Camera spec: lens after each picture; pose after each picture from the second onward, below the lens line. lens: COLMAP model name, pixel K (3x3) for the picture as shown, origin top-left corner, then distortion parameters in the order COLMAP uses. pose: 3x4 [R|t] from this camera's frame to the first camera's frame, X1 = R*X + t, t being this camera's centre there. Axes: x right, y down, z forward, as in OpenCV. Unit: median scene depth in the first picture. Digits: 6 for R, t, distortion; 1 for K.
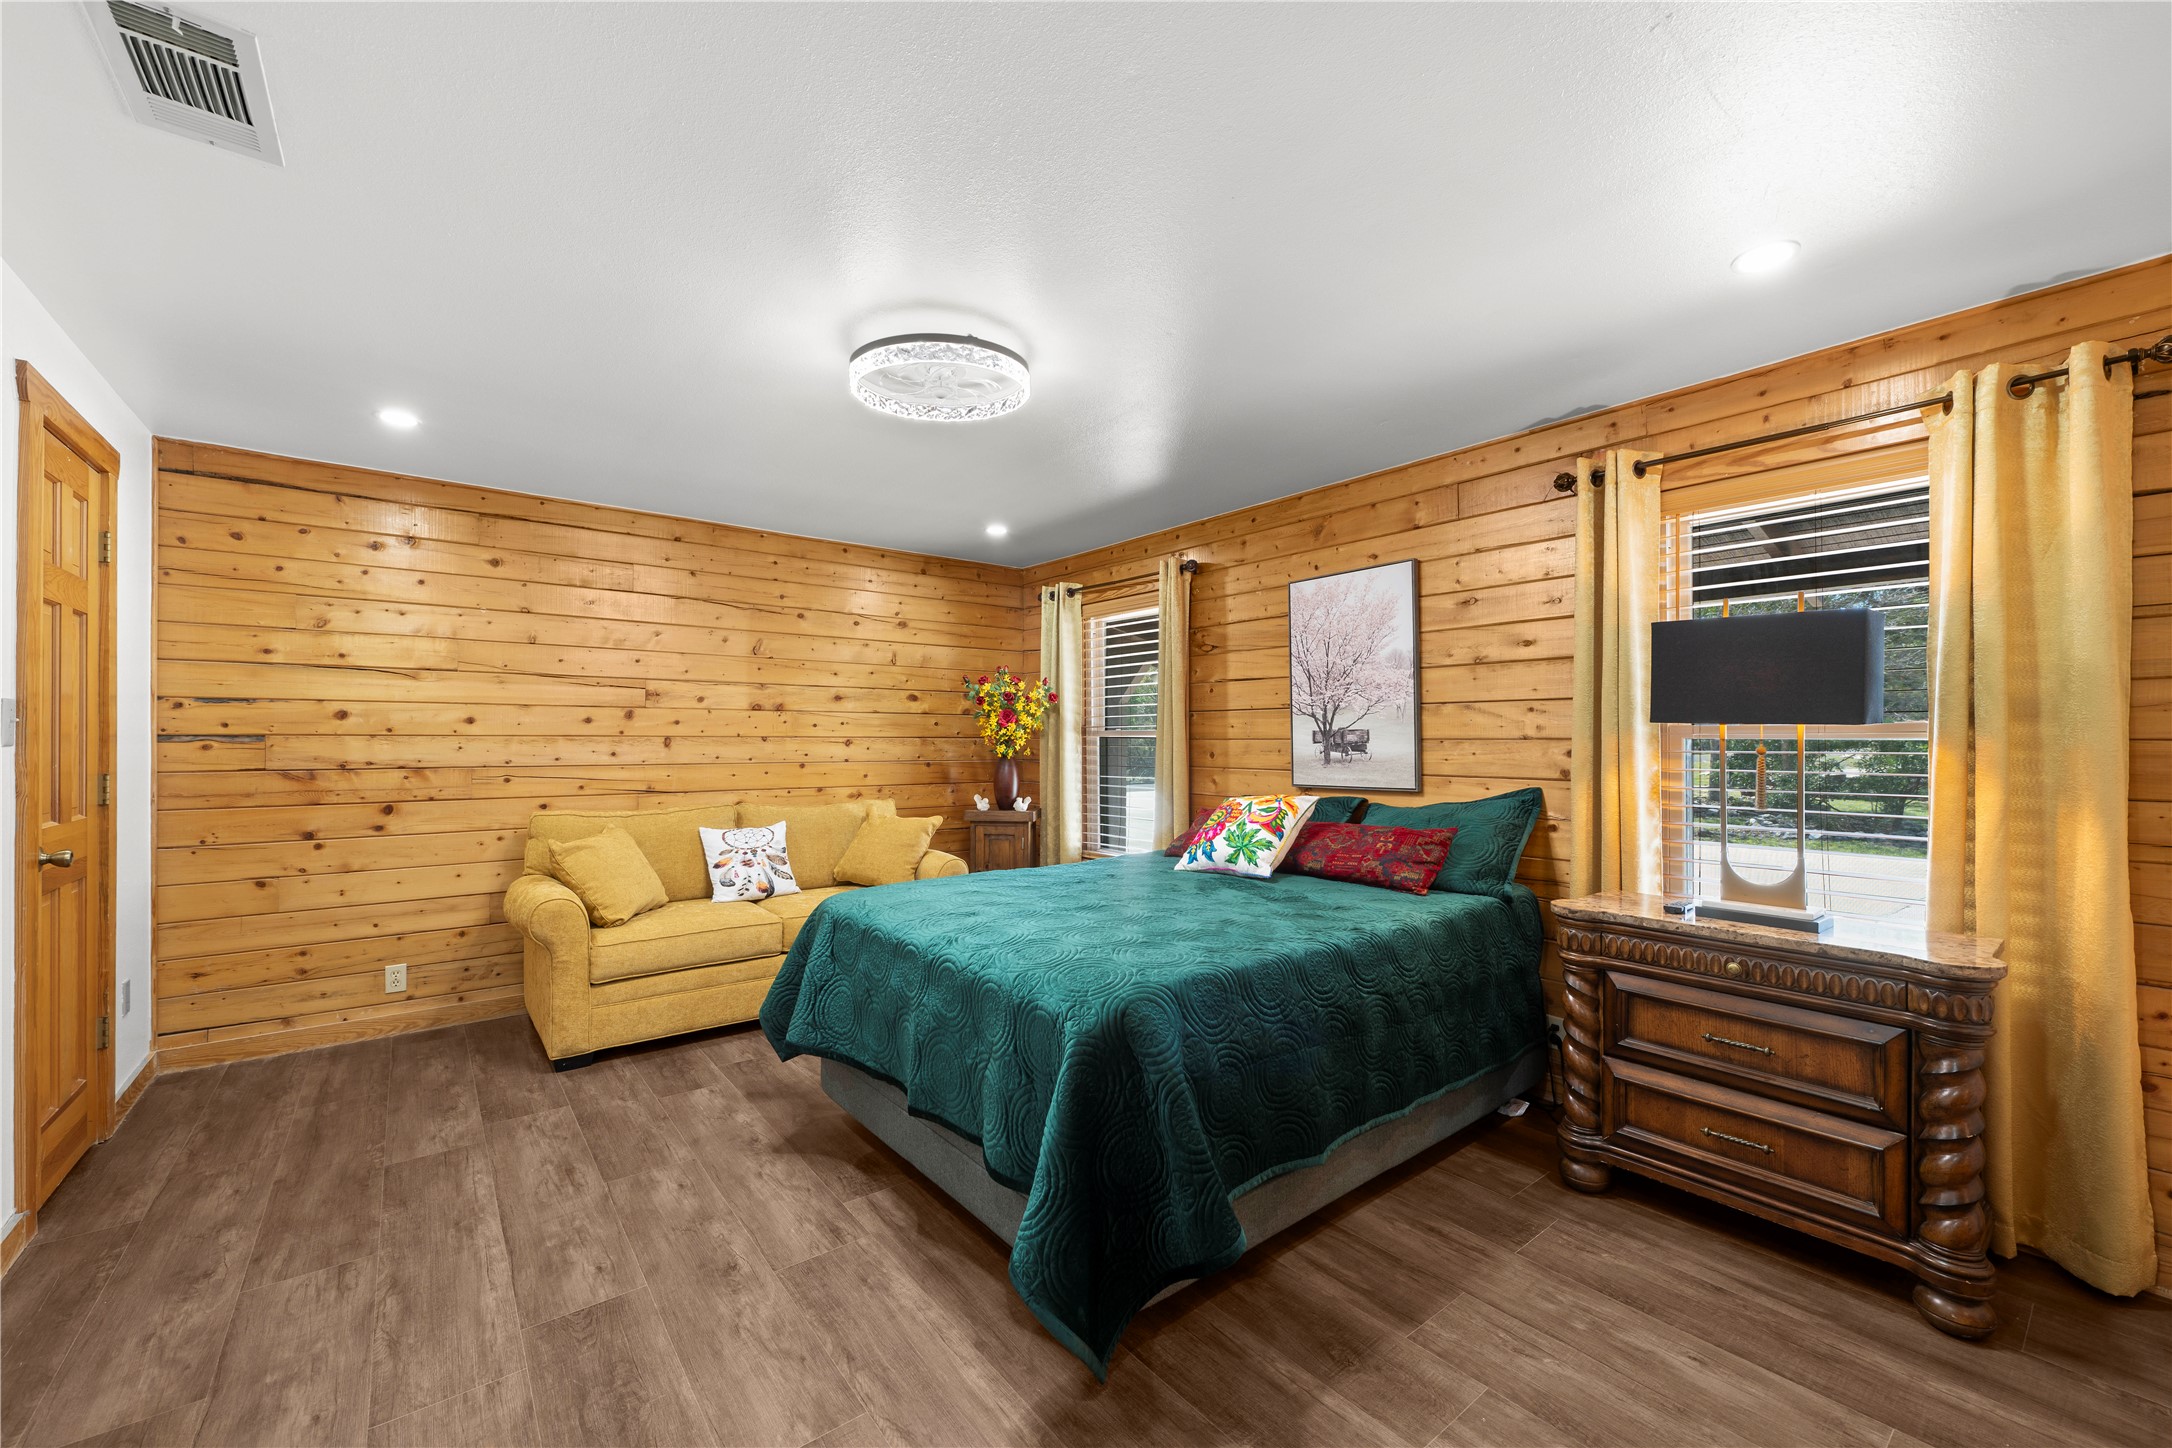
lens RADIAL K [[847.4, 0, 1086.0], [0, 847.4, 724.0], [0, 0, 1]] dist [-0.001367, -0.000279]
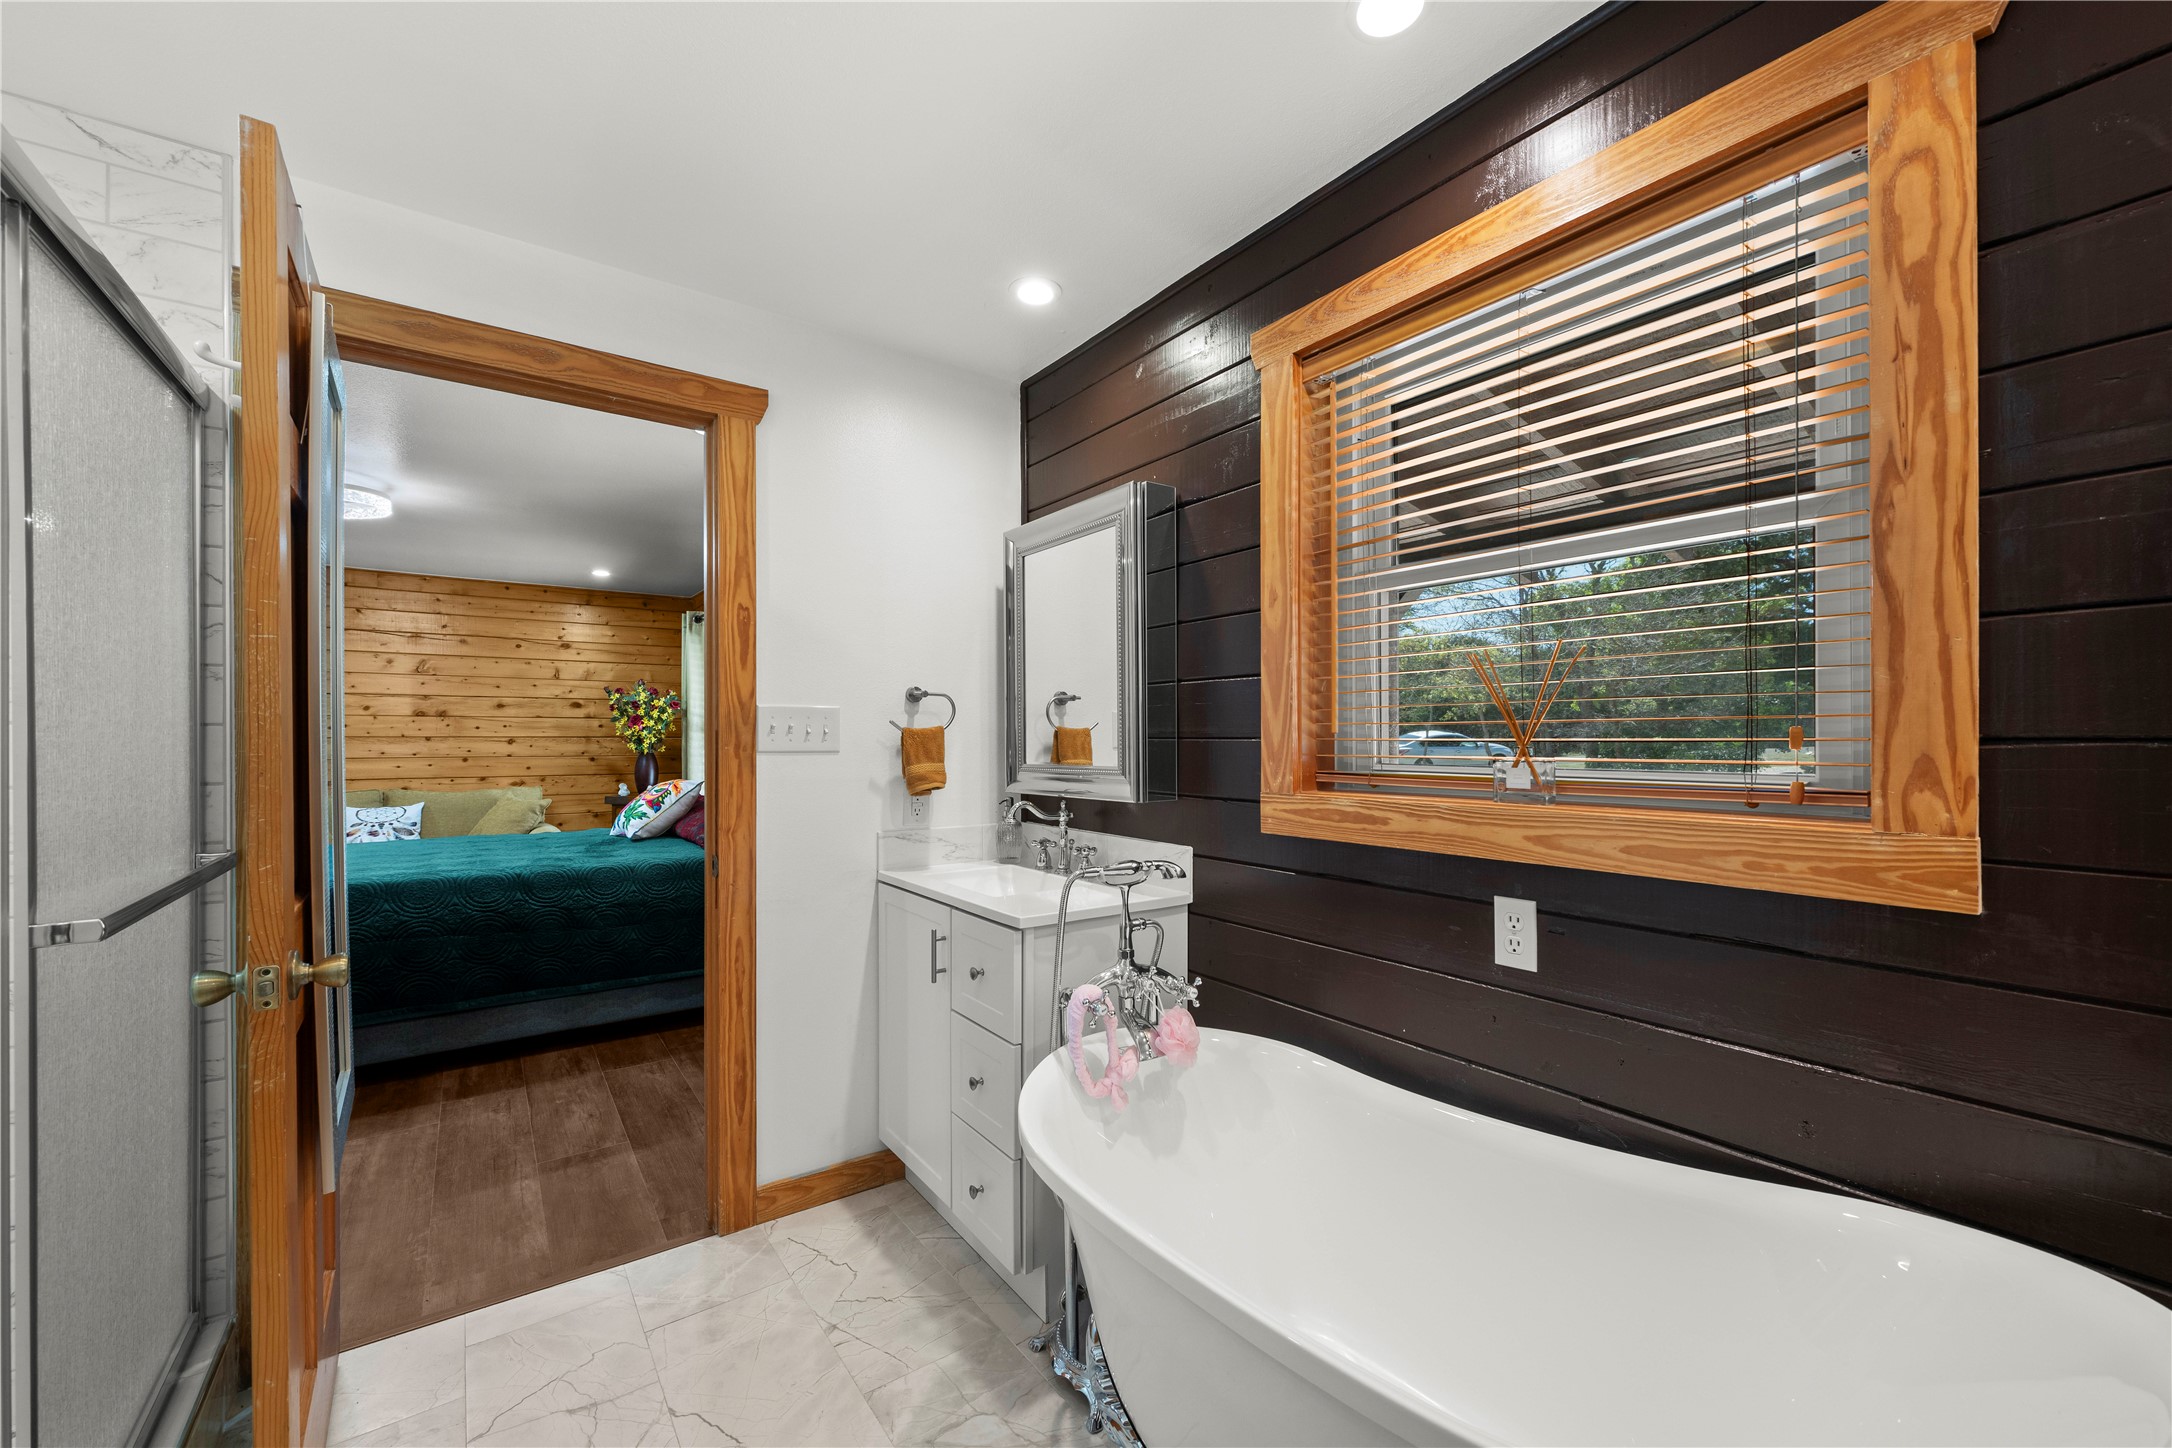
lens RADIAL K [[847.4, 0, 1086.0], [0, 847.4, 724.0], [0, 0, 1]] dist [-0.001367, -0.000279]
pose [[0.999098, -0.002322, -0.042397, 0.653698], [0.002411, 0.999995, 0.002039, -0.004456], [0.042392, -0.002139, 0.999099, -0.225912]]
